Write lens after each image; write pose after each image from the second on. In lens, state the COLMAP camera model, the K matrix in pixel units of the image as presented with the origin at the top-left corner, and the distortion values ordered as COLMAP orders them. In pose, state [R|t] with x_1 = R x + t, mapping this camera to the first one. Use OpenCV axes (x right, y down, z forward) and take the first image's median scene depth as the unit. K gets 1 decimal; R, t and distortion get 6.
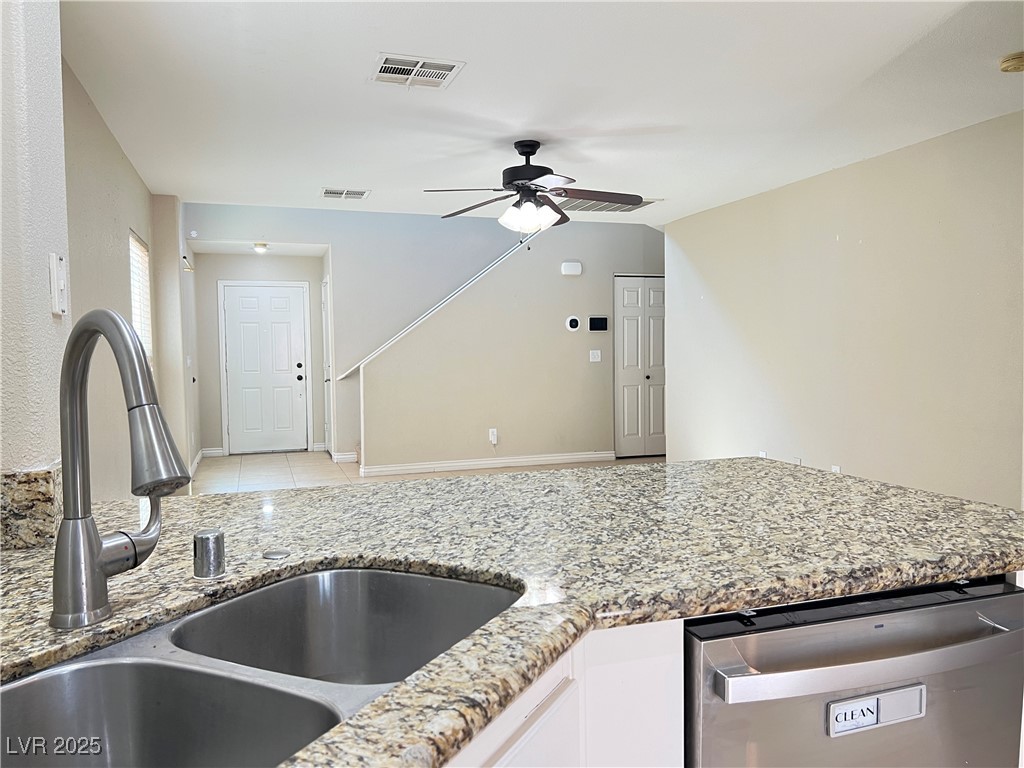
lens RADIAL K [[774.1, 0, 512.0], [0, 774.1, 384.0], [0, 0, 1]] dist [0.065689, -0.076896]
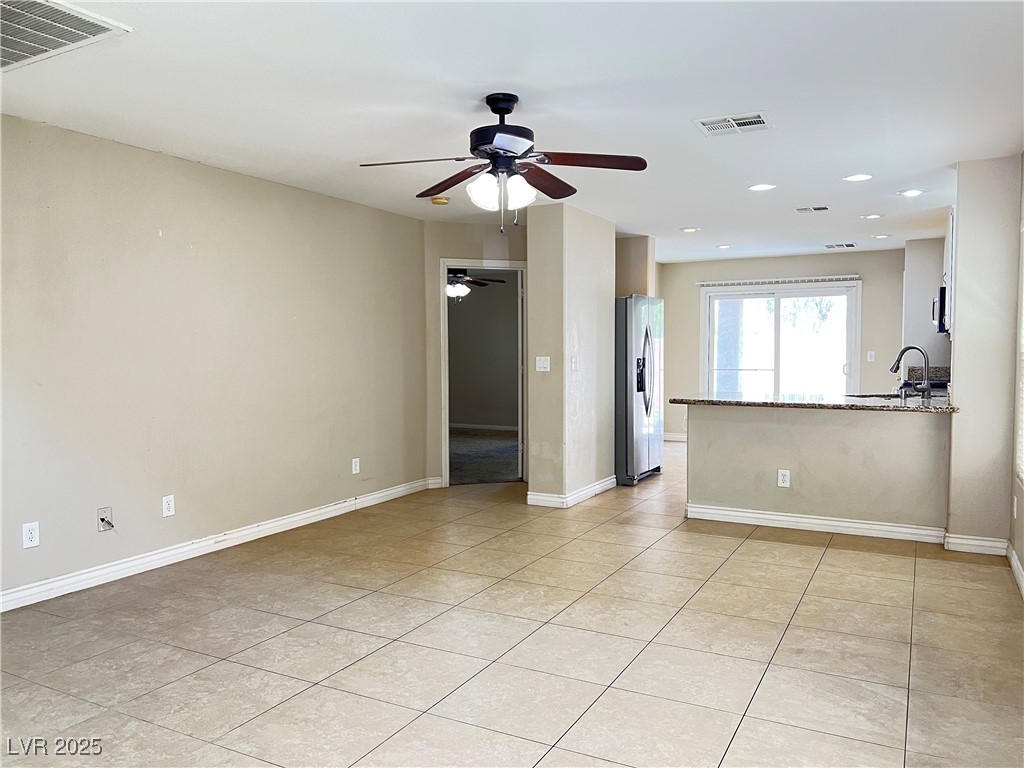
lens RADIAL K [[774.1, 0, 512.0], [0, 774.1, 384.0], [0, 0, 1]] dist [0.065689, -0.076896]
pose [[-0.690765, -0.015774, 0.722907, -0.323742], [0.045902, 0.996789, 0.065611, -0.039399], [-0.721621, 0.078504, -0.687823, 0.890156]]
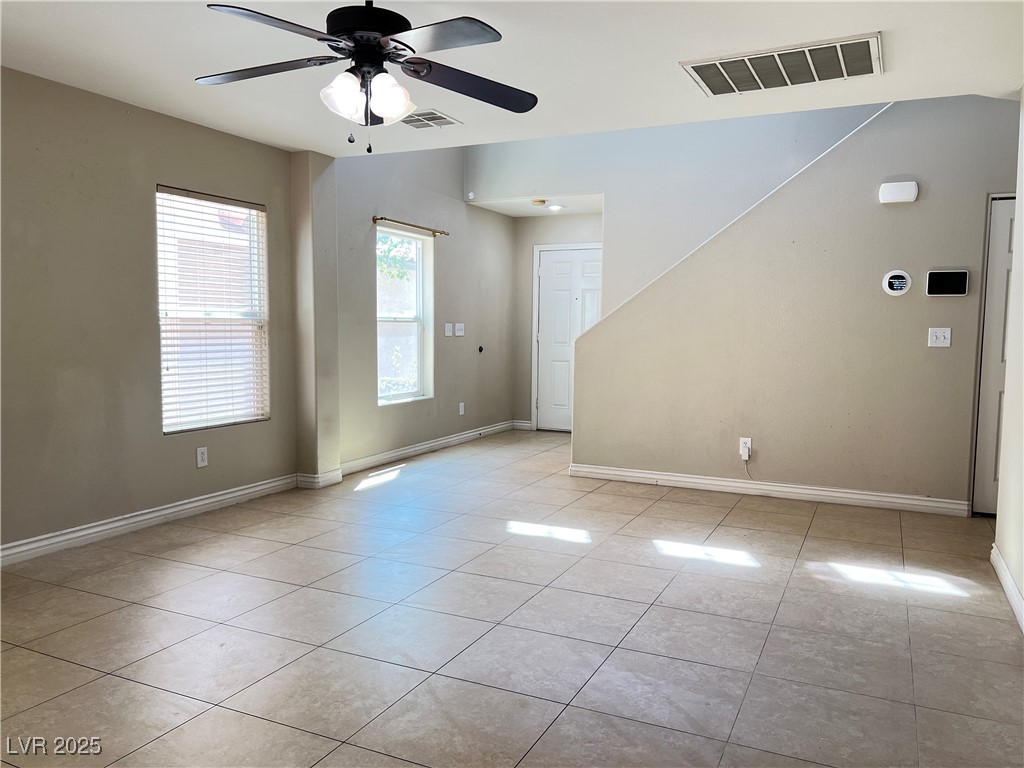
lens RADIAL K [[774.1, 0, 512.0], [0, 774.1, 384.0], [0, 0, 1]] dist [0.065689, -0.076896]
pose [[0.720038, 0.075947, -0.689766, 0.309019], [-0.053073, 0.997109, 0.054384, -0.016825], [0.691902, -0.002550, 0.721987, 0.362109]]
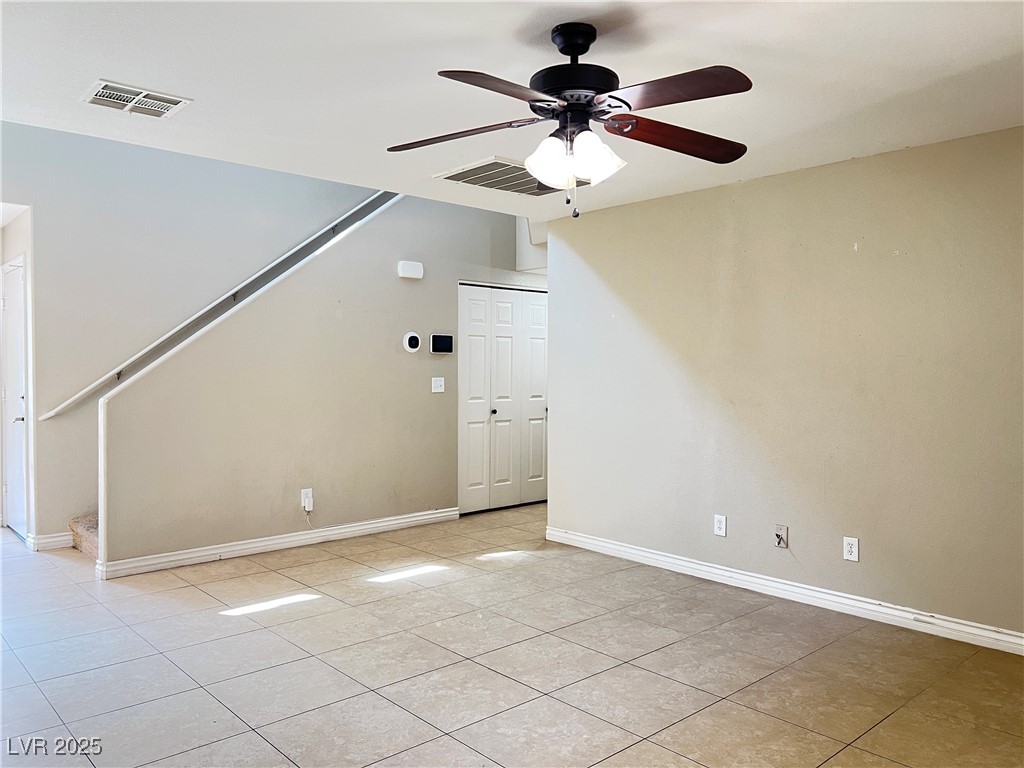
lens RADIAL K [[774.1, 0, 512.0], [0, 774.1, 384.0], [0, 0, 1]] dist [0.065689, -0.076896]
pose [[0.915911, 0.006751, 0.401324, -0.142750], [0.002513, 0.999743, -0.022552, -0.021115], [-0.401373, 0.021664, 0.915658, 0.284111]]
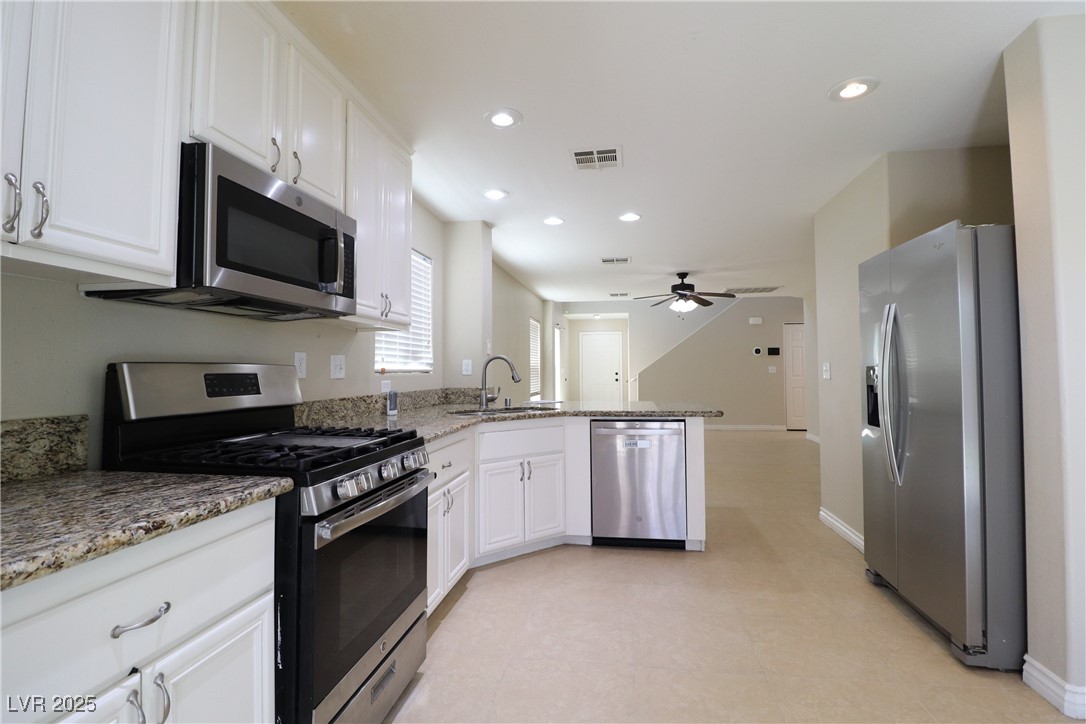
lens RADIAL K [[505.0, 0, 543.0], [0, 505.0, 362.0], [0, 0, 1]] dist [-0.000406, -0.000015]
pose [[0.882509, 0.001036, -0.470295, 0.199622], [-0.026518, 0.998516, -0.047561, 0.015150], [0.469548, 0.054444, 0.881227, -0.263756]]
